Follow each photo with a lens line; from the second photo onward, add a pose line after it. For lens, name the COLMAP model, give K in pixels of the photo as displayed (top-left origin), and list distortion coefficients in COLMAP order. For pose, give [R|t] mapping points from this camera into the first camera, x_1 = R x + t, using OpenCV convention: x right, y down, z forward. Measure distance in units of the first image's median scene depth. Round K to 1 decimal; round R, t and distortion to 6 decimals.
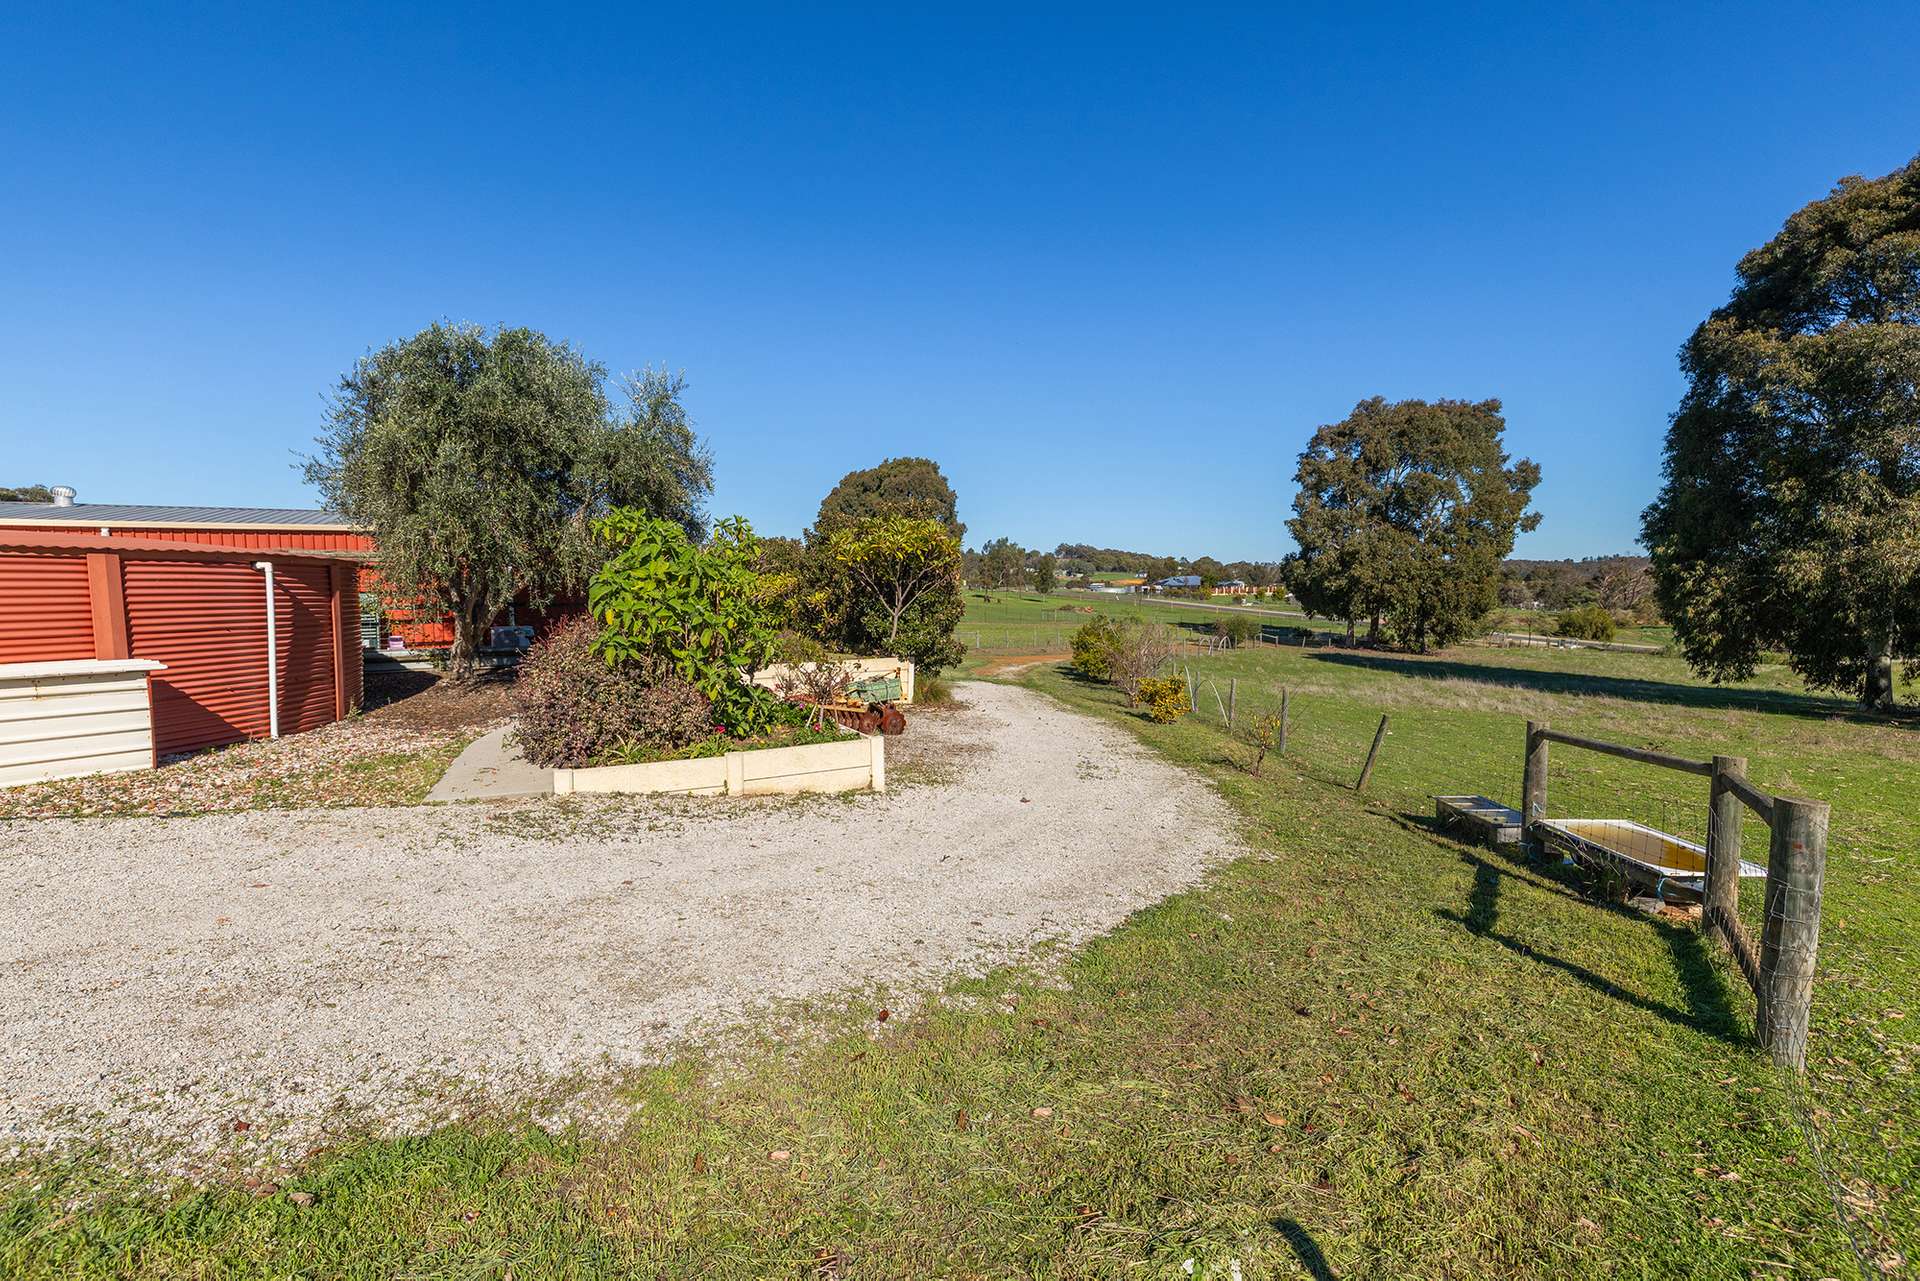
lens RADIAL K [[826.3, 0, 950.0], [0, 826.3, 646.4], [0, 0, 1]] dist [0.001023, -0.000036]
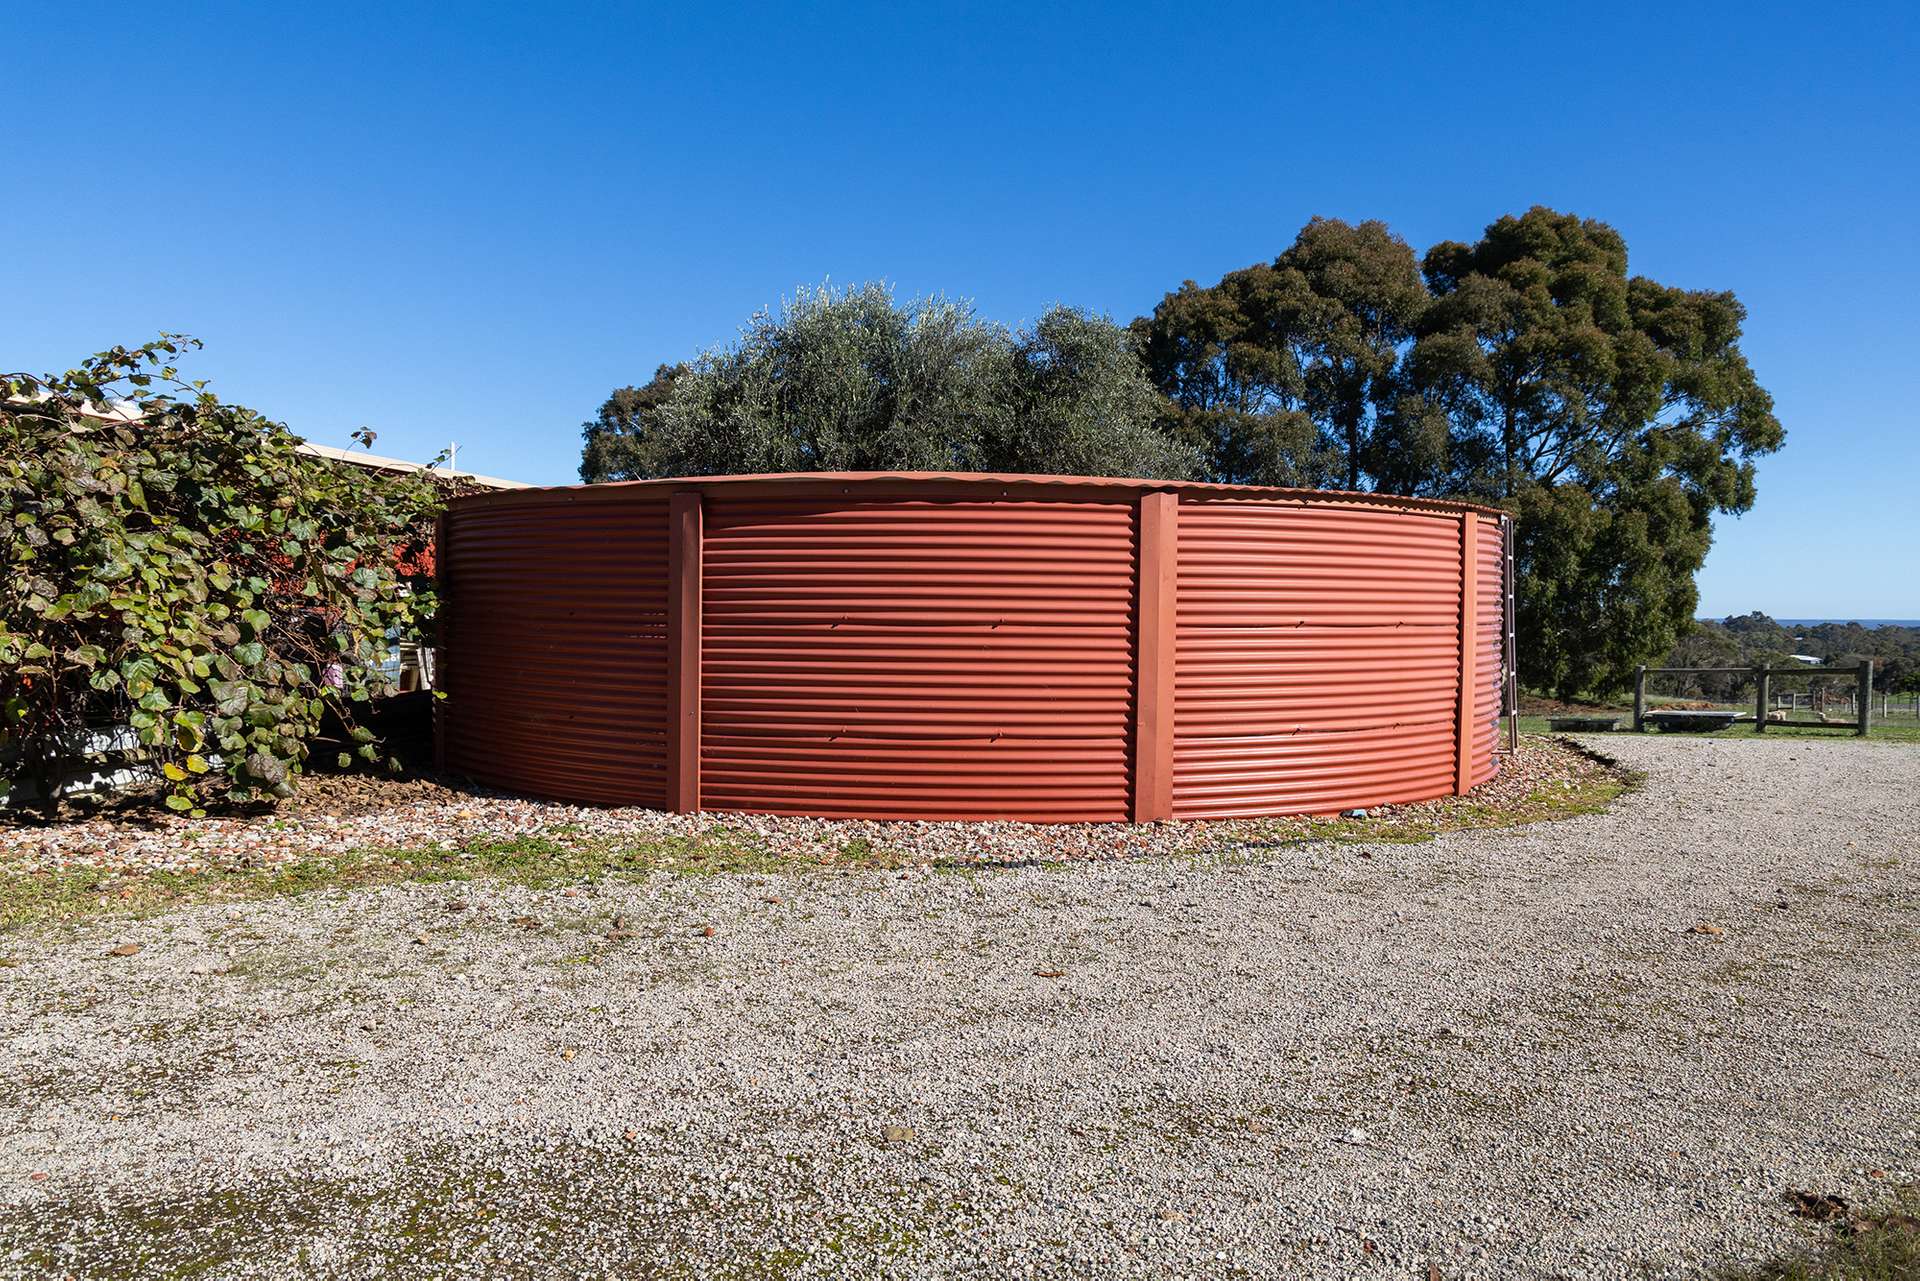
lens RADIAL K [[1326.2, 0, 978.2], [0, 1326.2, 641.8], [0, 0, 1]] dist [0.024731, -0.003805]
pose [[0.614323, -0.004628, 0.789041, -0.627547], [0.042886, 0.998701, -0.027532, 0.010742], [-0.787888, 0.050752, 0.613723, 0.053139]]
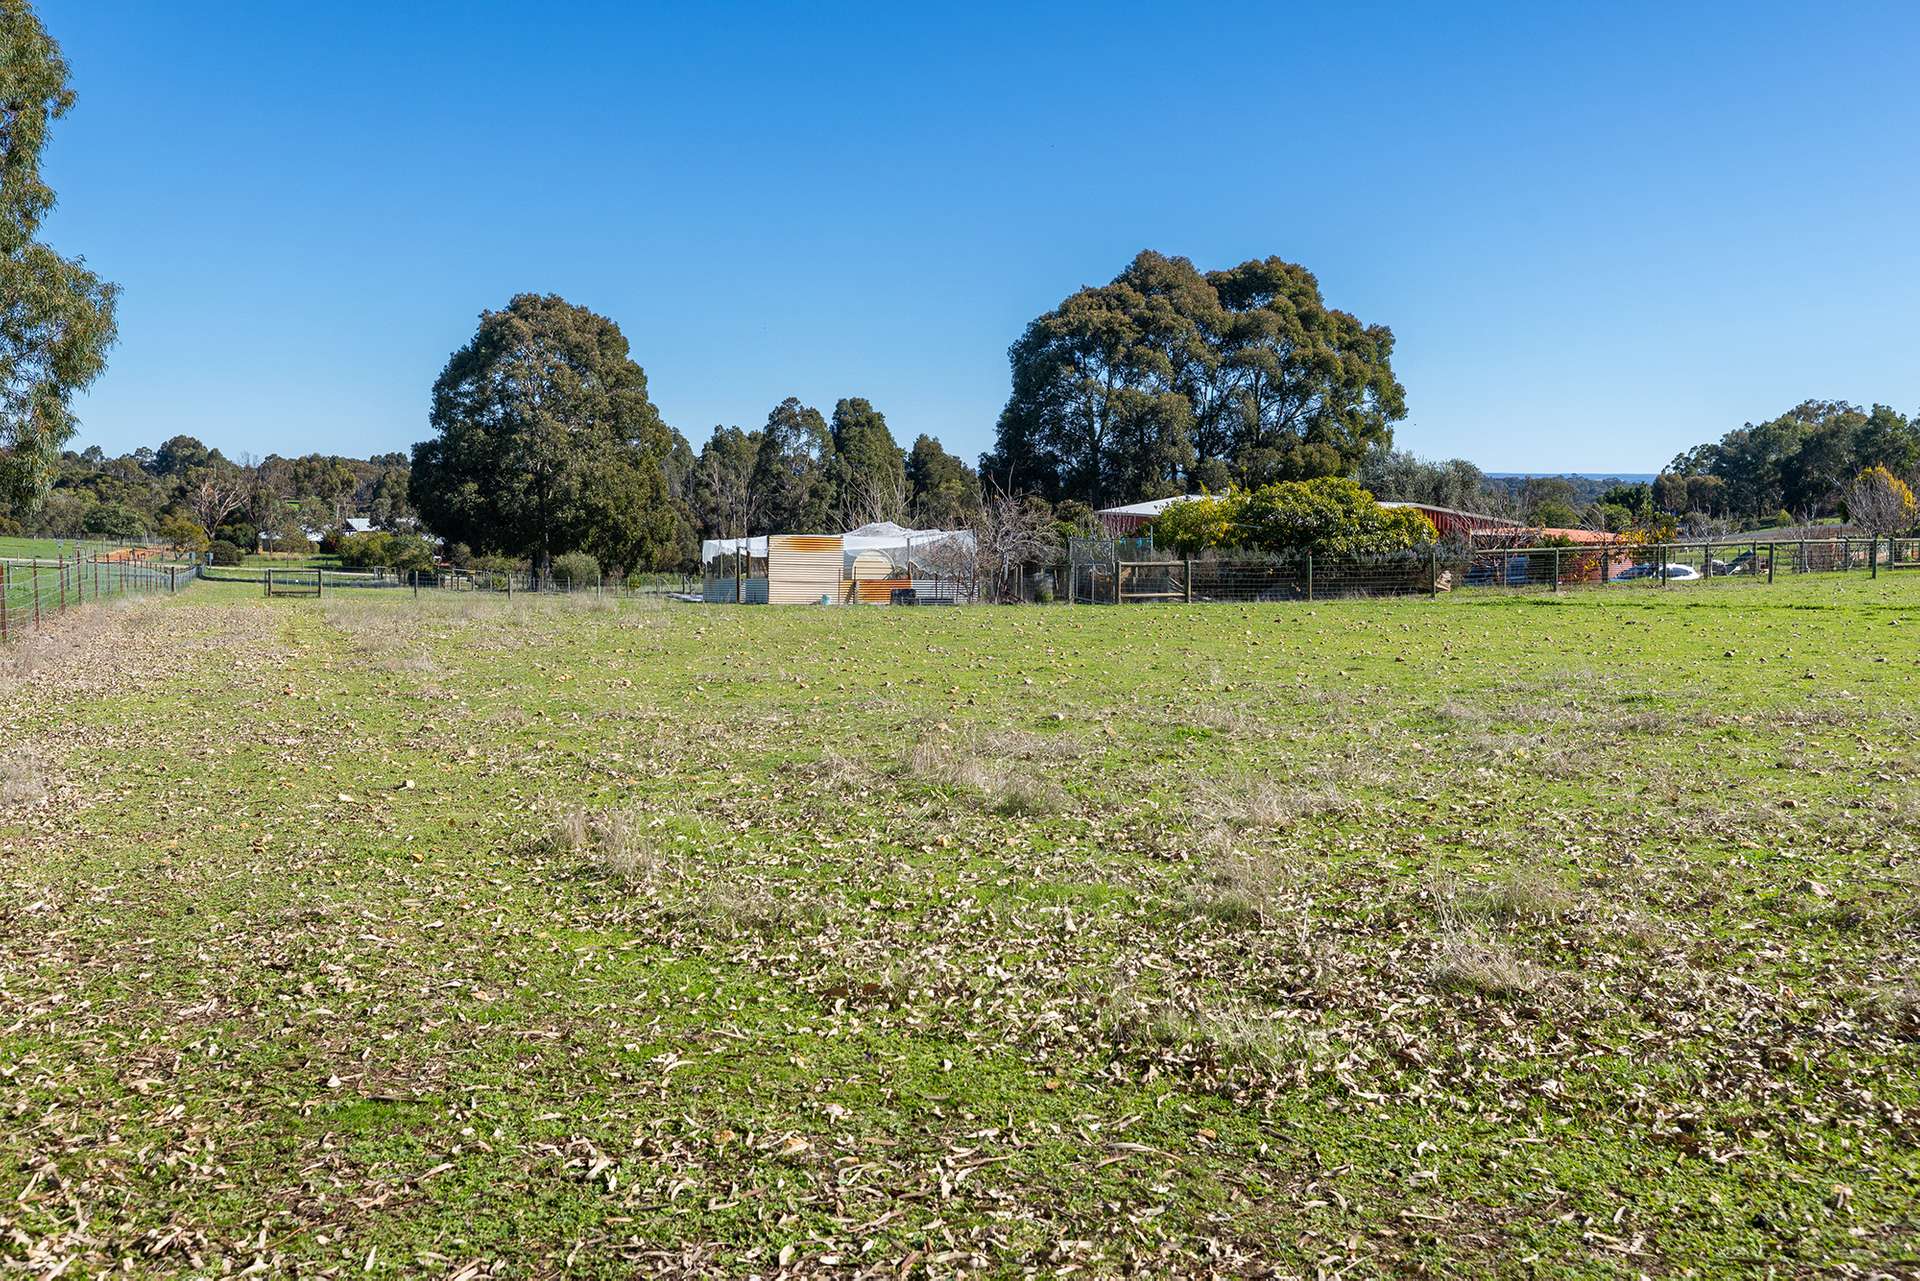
lens RADIAL K [[1857.9, 0, 956.6], [0, 1857.9, 628.5], [0, 0, 1]] dist [0.000446, 0.000000]
pose [[0.152813, -0.076305, 0.985305, -2.741432], [0.069787, 0.995359, 0.066261, -0.121745], [-0.985788, 0.058636, 0.157429, 0.629942]]
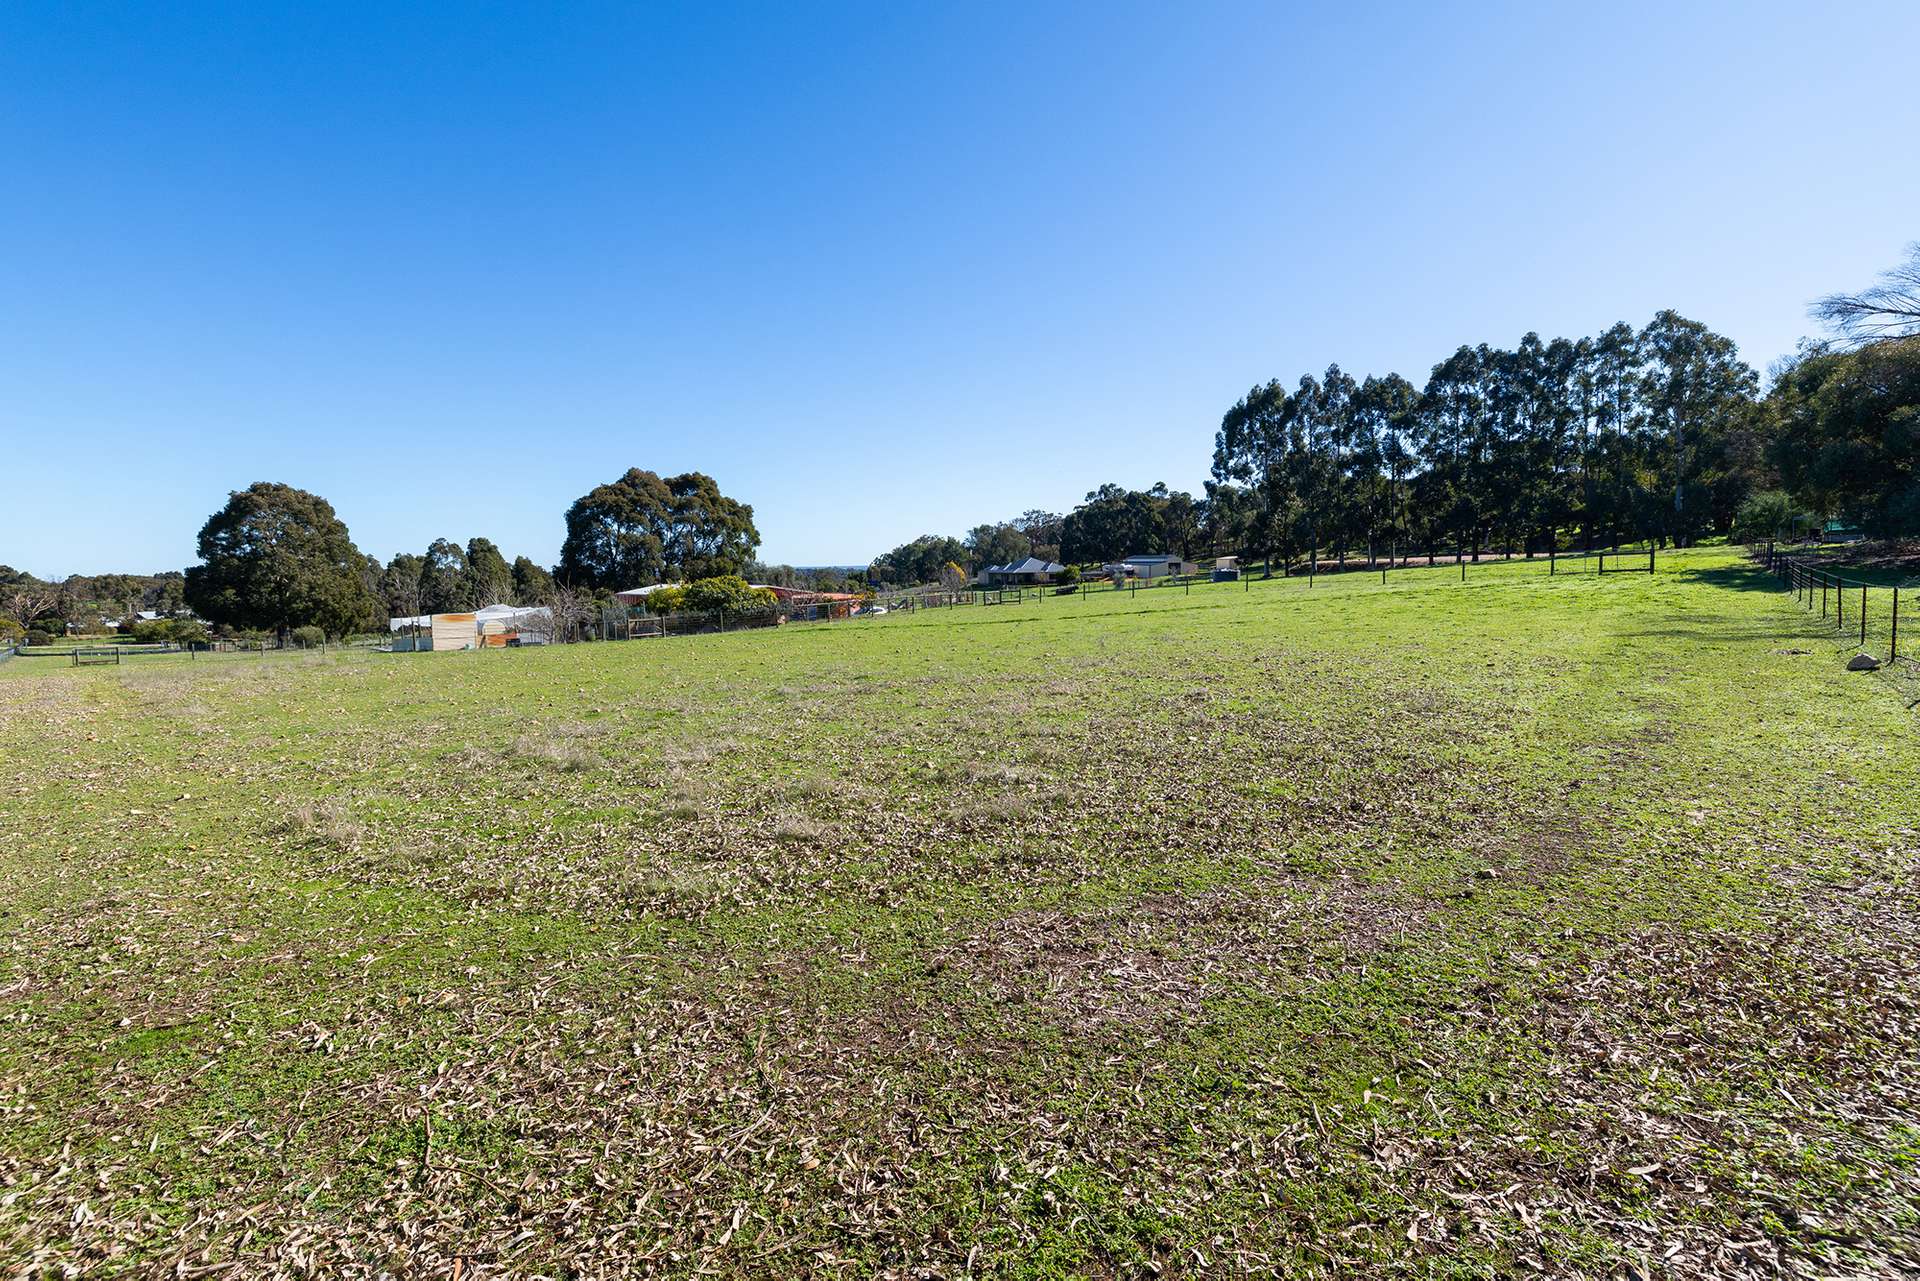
lens RADIAL K [[826.3, 0, 955.2], [0, 826.3, 639.9], [0, 0, 1]] dist [0.001023, -0.000036]
pose [[-0.304880, -0.075157, 0.949421, -2.739985], [0.094731, 0.989545, 0.108754, -0.134411], [-0.947668, 0.123097, -0.294572, 0.624380]]
